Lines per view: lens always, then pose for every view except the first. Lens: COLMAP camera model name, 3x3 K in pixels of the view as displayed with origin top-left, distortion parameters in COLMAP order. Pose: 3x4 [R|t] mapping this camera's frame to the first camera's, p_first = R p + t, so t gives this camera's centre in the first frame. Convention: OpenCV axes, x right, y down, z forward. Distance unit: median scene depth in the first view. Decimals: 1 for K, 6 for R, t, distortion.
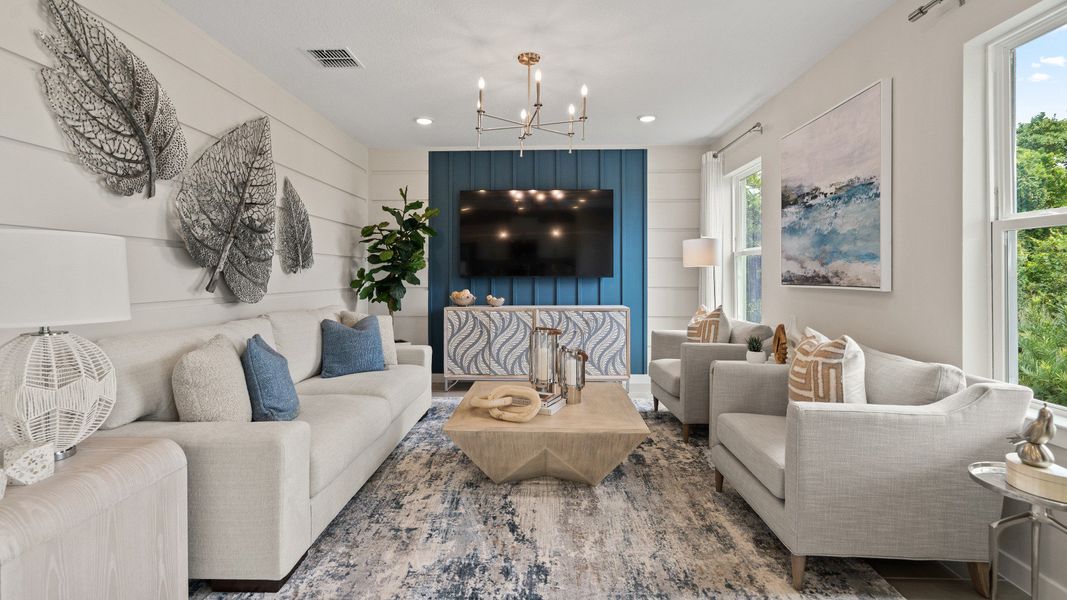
lens RADIAL K [[491.6, 0, 532.3], [0, 491.6, 273.4], [0, 0, 1]] dist [-0.005059, 0.001871]
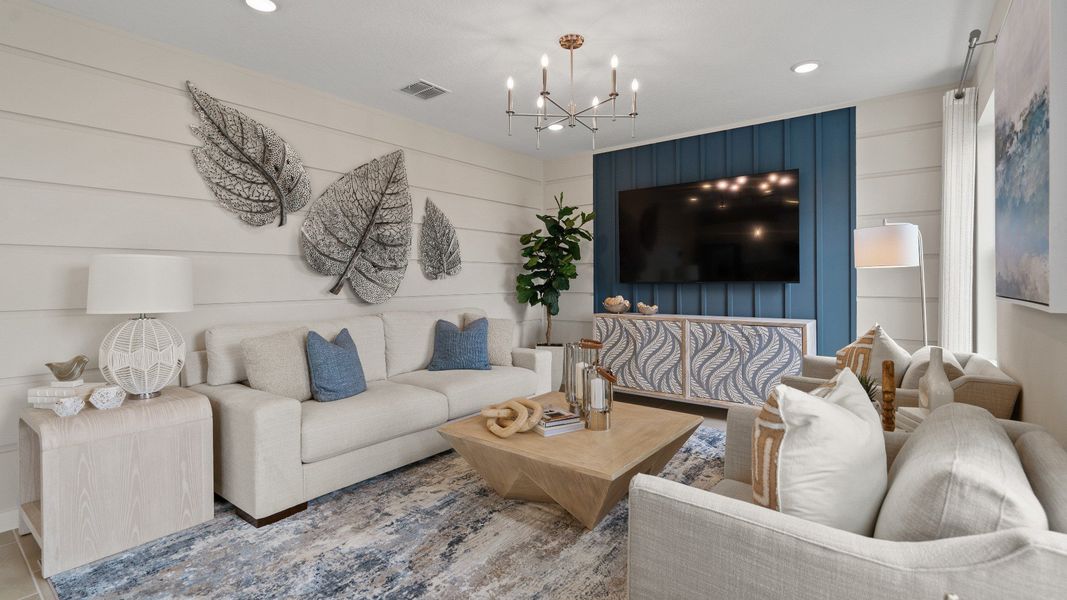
lens RADIAL K [[491.6, 0, 531.8], [0, 491.6, 281.1], [0, 0, 1]] dist [-0.005059, 0.001871]
pose [[0.807910, -0.000681, -0.589305, 0.470081], [0.004242, 0.999980, 0.004659, -0.000371], [0.589291, -0.006264, 0.807897, 0.223489]]
